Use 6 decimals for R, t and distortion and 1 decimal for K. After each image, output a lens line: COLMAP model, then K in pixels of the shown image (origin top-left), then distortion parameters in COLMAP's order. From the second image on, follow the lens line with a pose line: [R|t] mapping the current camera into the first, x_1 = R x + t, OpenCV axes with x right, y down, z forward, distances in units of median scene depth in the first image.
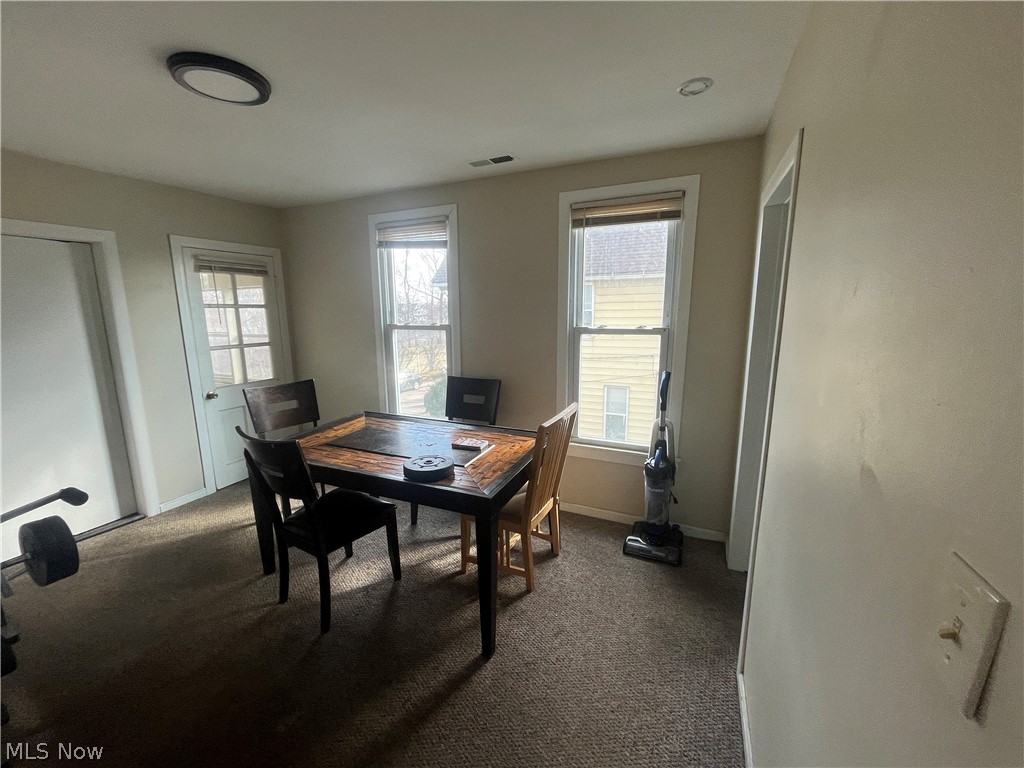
lens RADIAL K [[413.2, 0, 513.1], [0, 413.2, 385.6], [0, 0, 1]] dist [-0.003804, 0.000058]
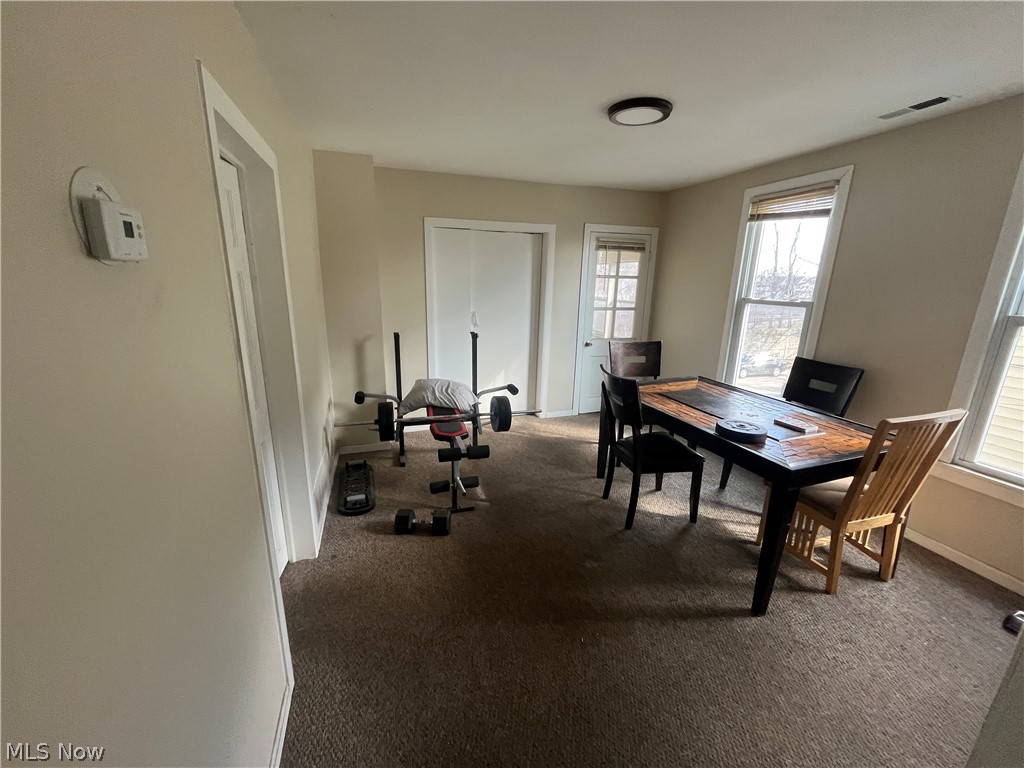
lens RADIAL K [[413.2, 0, 508.9], [0, 413.2, 387.0], [0, 0, 1]] dist [-0.003804, 0.000058]
pose [[0.674596, 0.206931, -0.708590, 0.100986], [-0.157718, 0.978144, 0.135498, 0.025683], [0.721141, 0.020351, 0.692489, -0.153589]]
